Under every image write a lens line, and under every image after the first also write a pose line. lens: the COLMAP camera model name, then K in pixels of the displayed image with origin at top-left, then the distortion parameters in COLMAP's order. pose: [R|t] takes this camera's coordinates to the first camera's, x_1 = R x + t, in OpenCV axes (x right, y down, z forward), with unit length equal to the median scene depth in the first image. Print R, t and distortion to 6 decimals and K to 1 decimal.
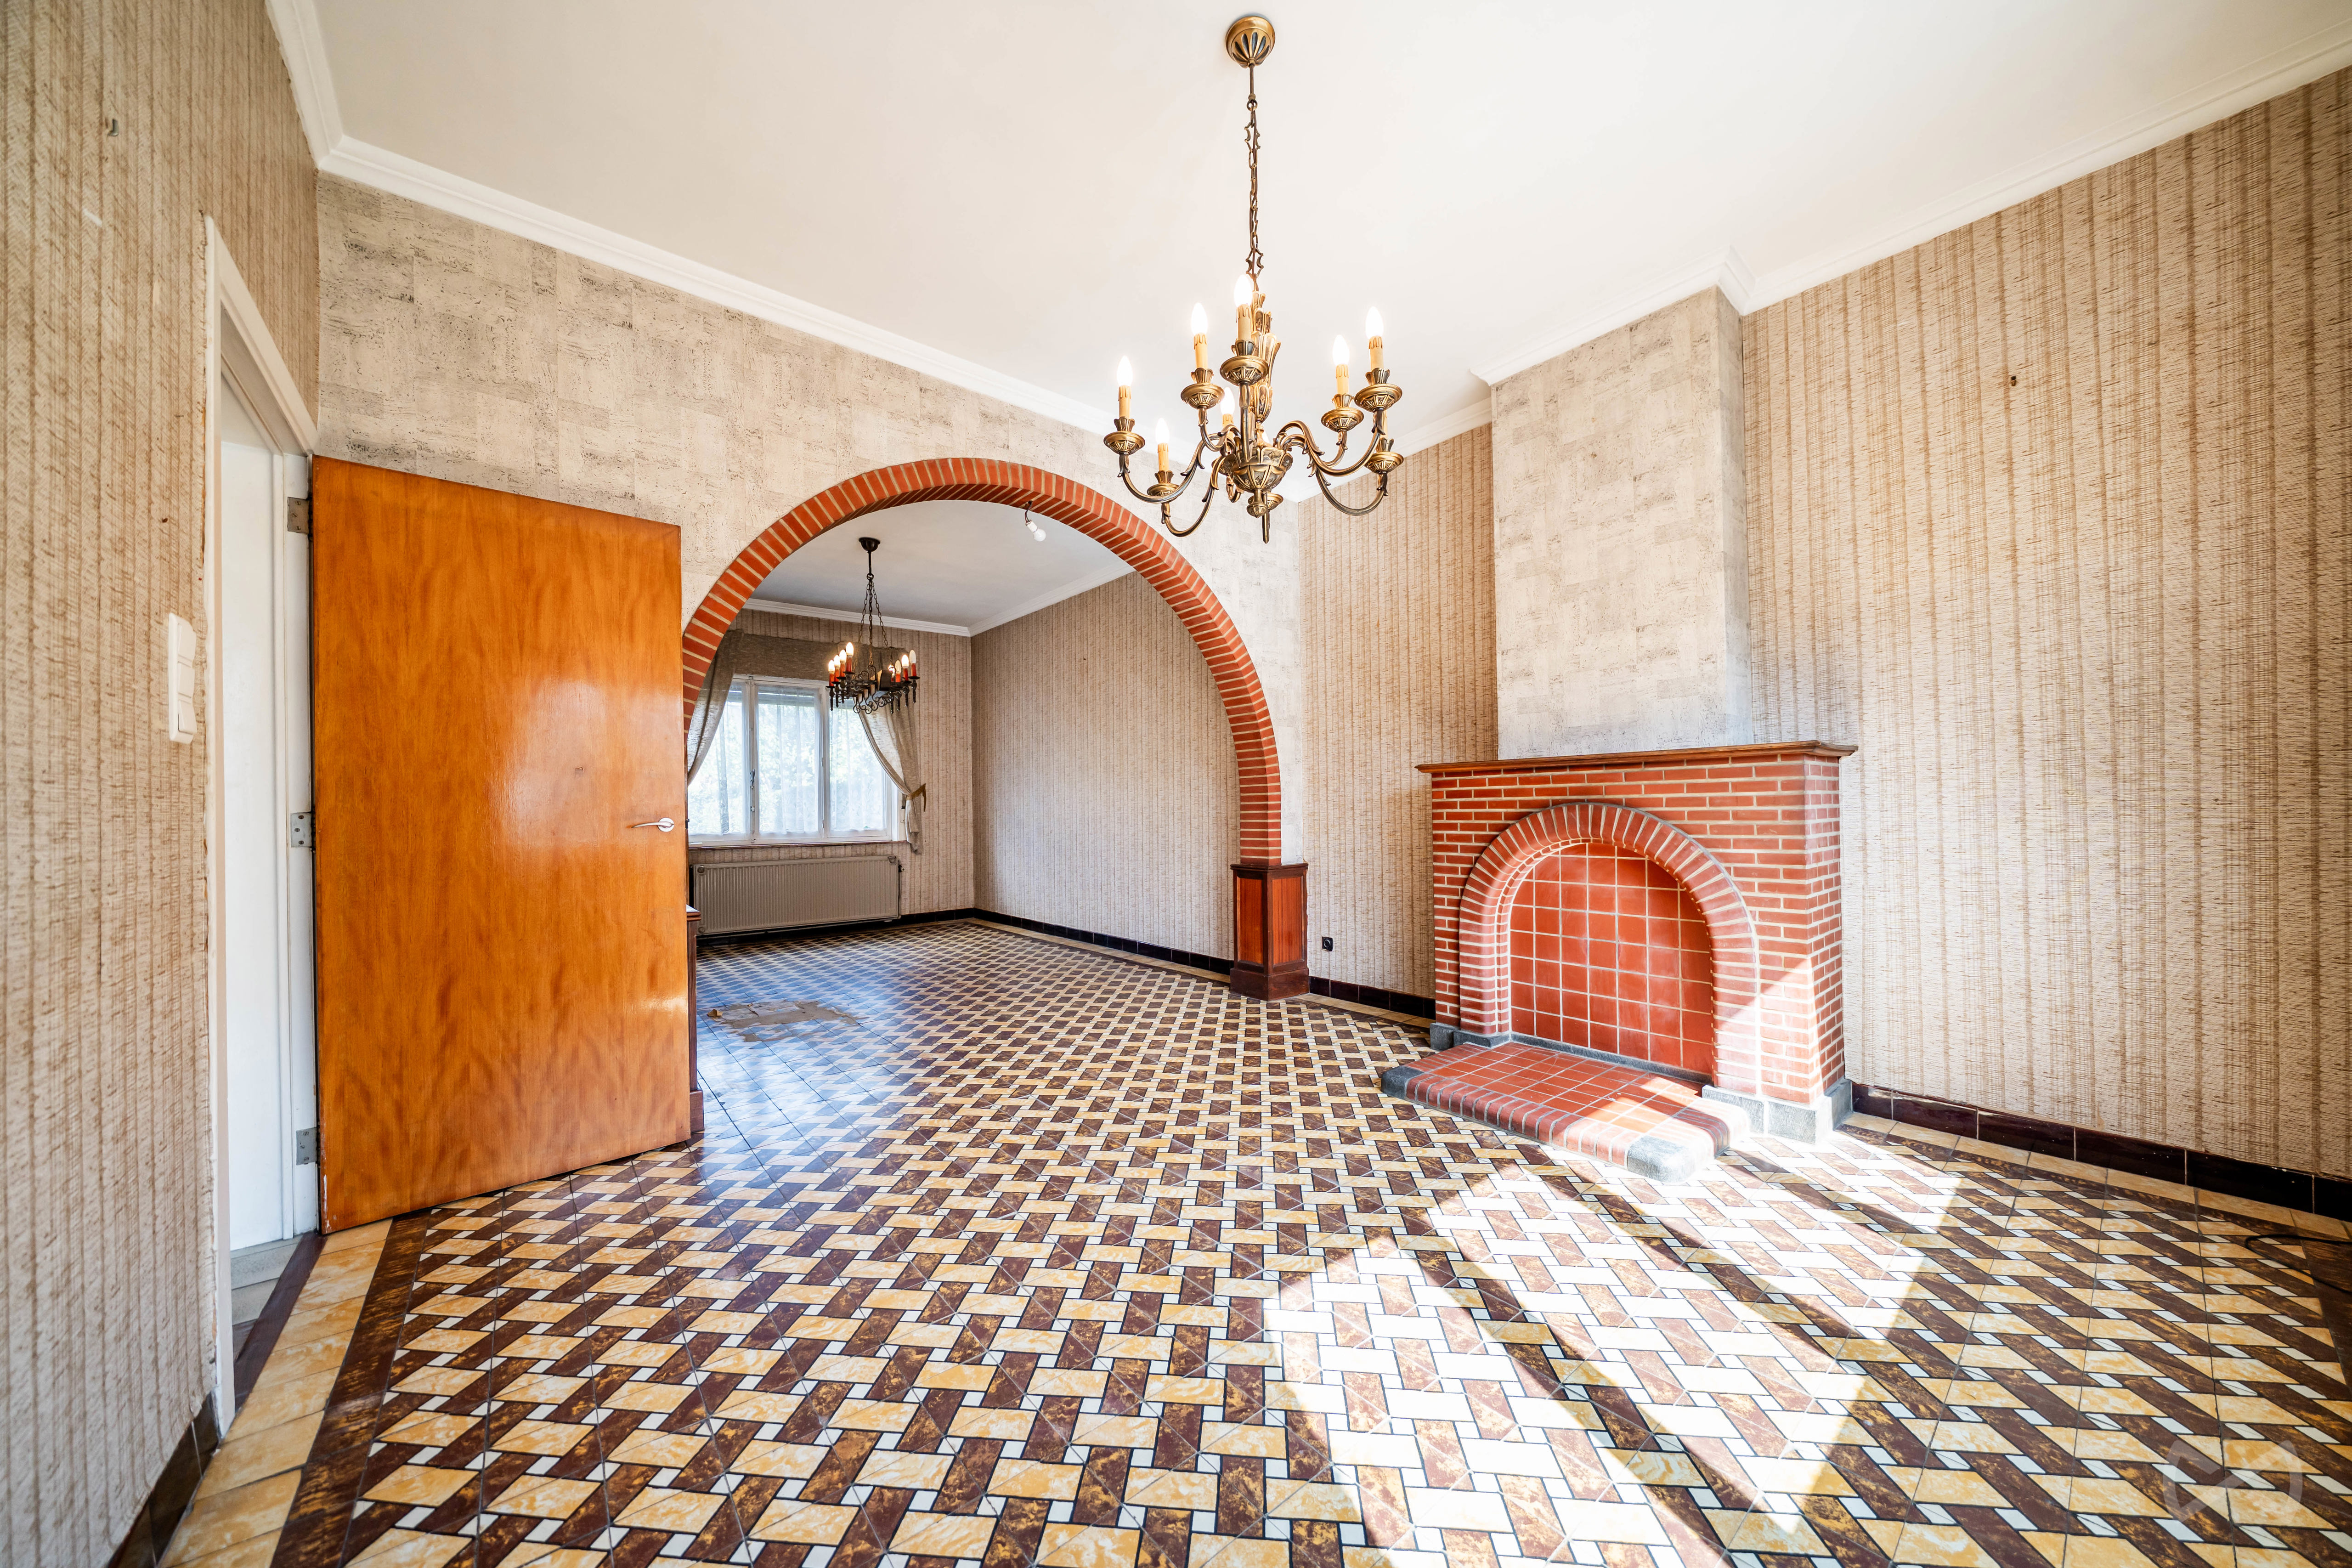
lens RADIAL K [[801.7, 0, 1173.8], [0, 801.7, 809.4], [0, 0, 1]] dist [-0.002083, -0.000103]
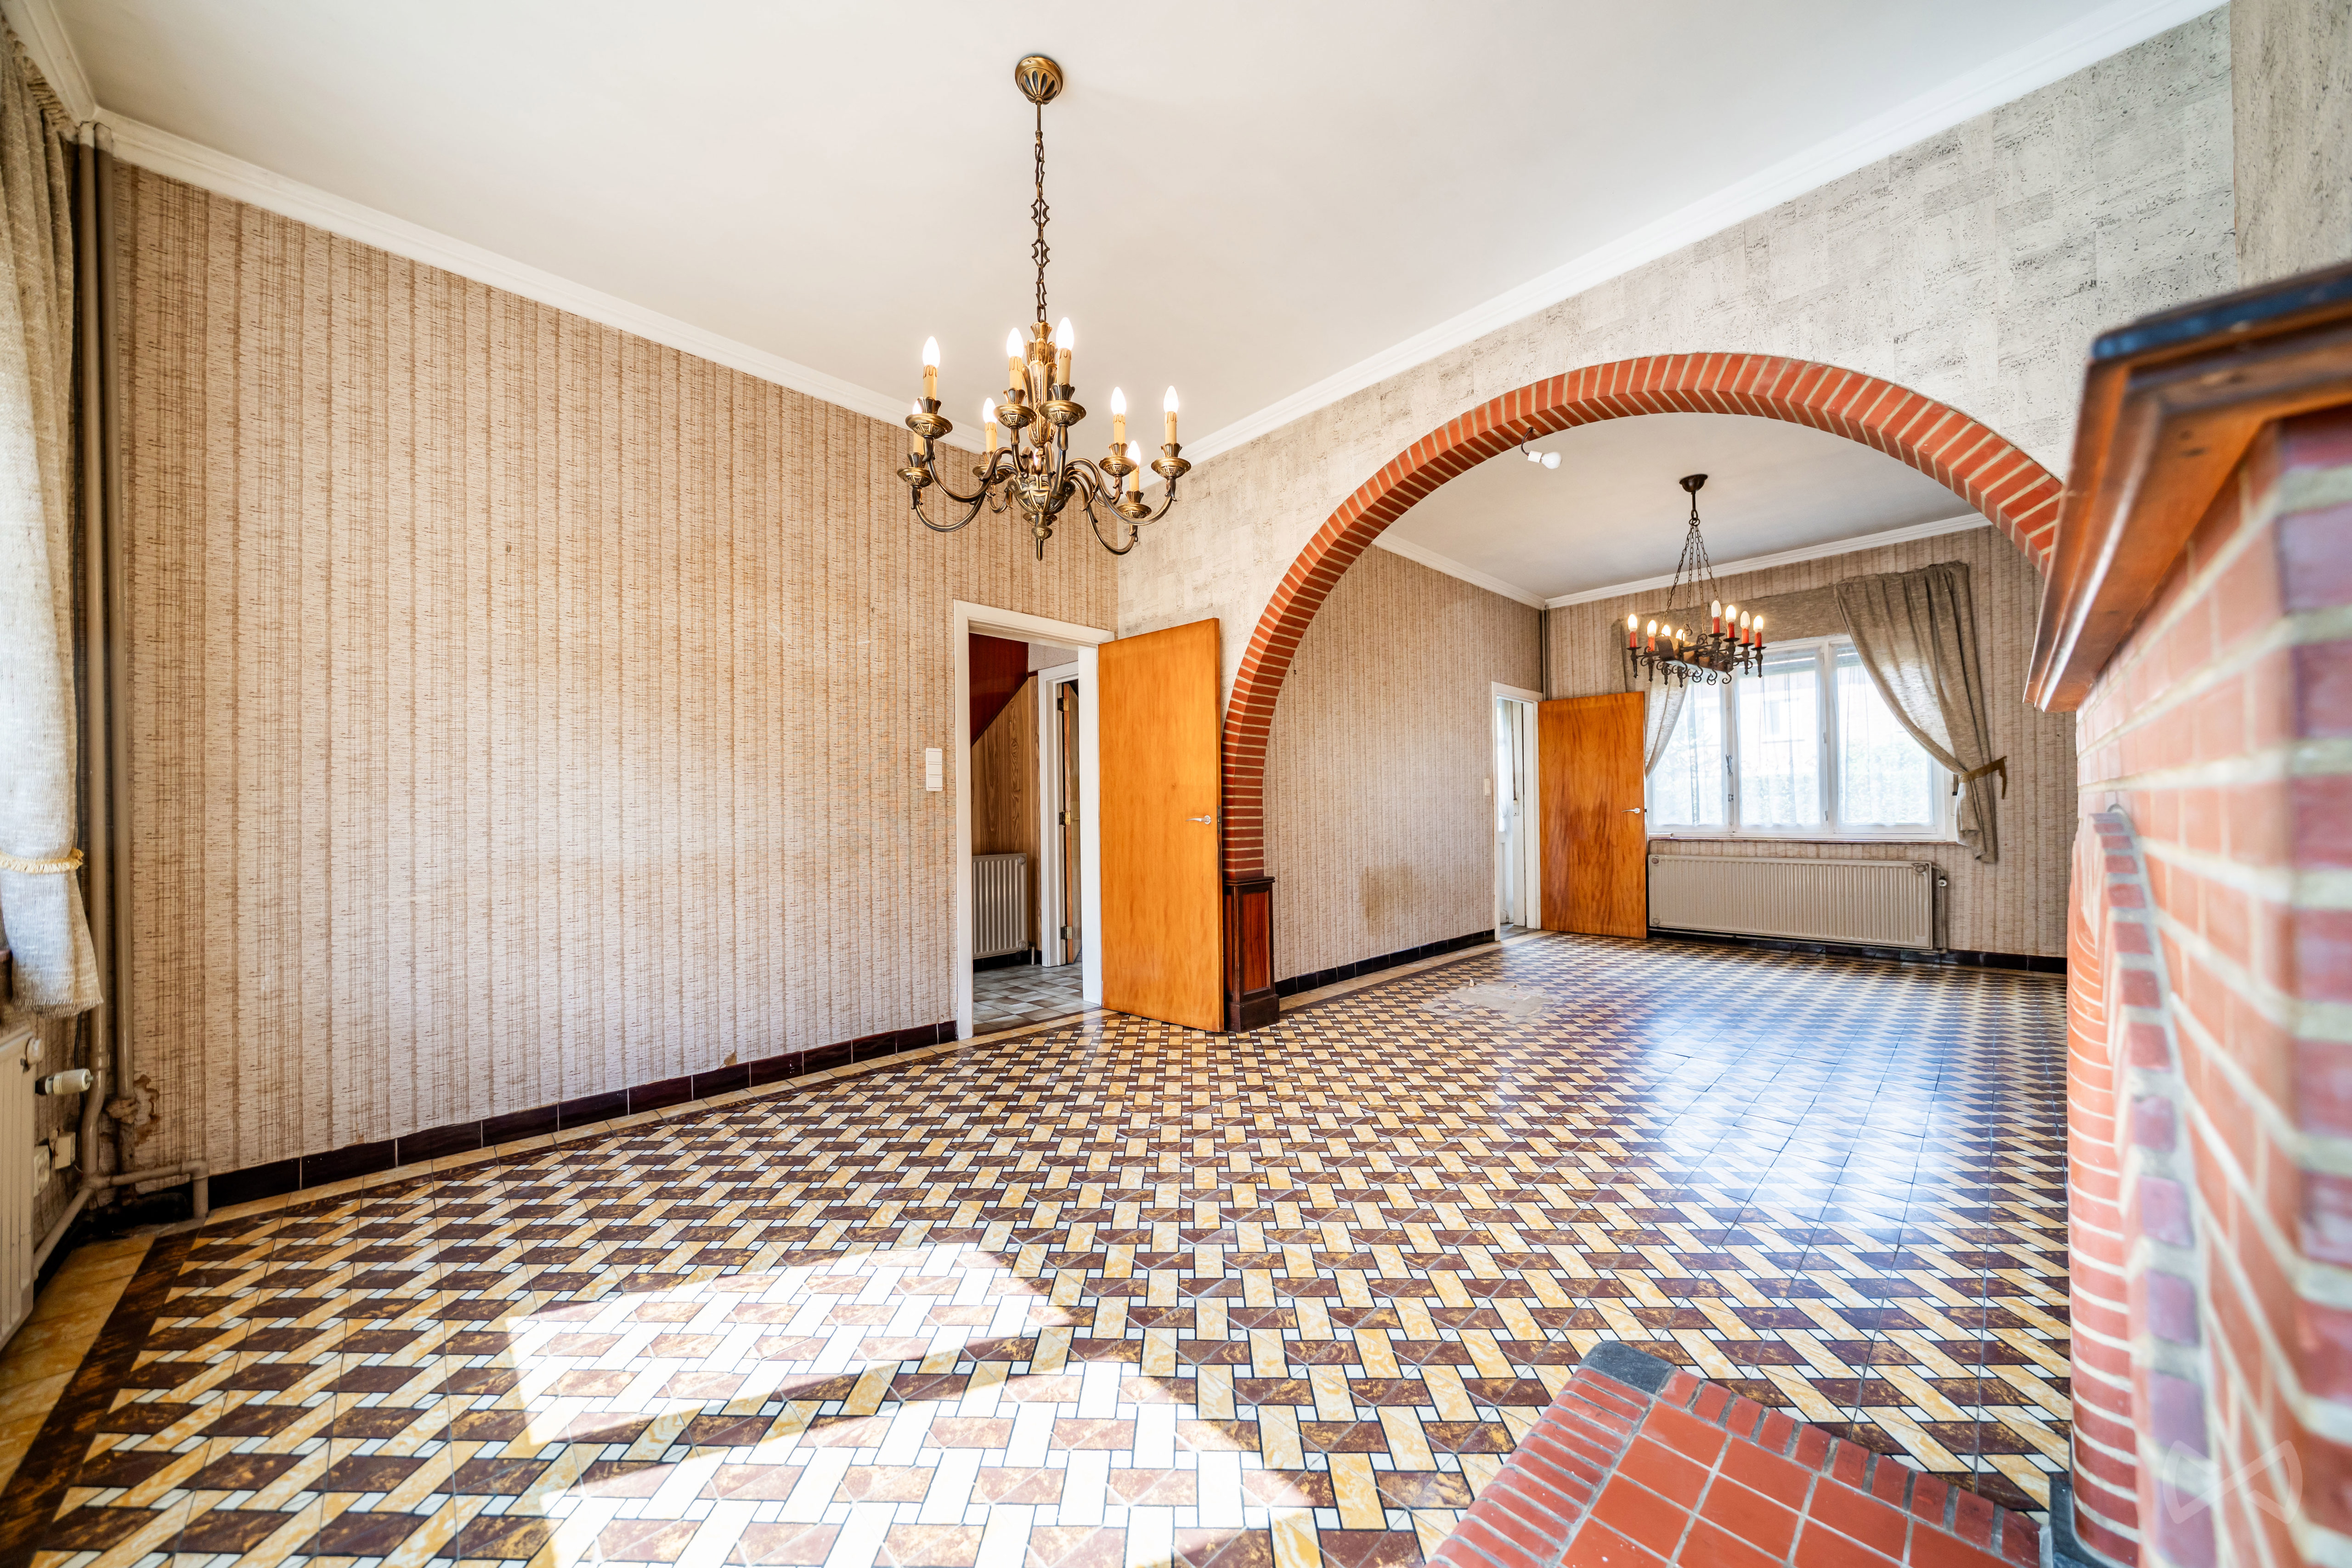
lens RADIAL K [[801.7, 0, 1173.8], [0, 801.7, 809.4], [0, 0, 1]] dist [-0.002083, -0.000103]
pose [[0.081610, 0.012975, -0.996580, 1.016913], [0.012640, 0.999821, 0.014053, -0.026684], [0.996584, -0.013744, 0.081431, 0.943790]]
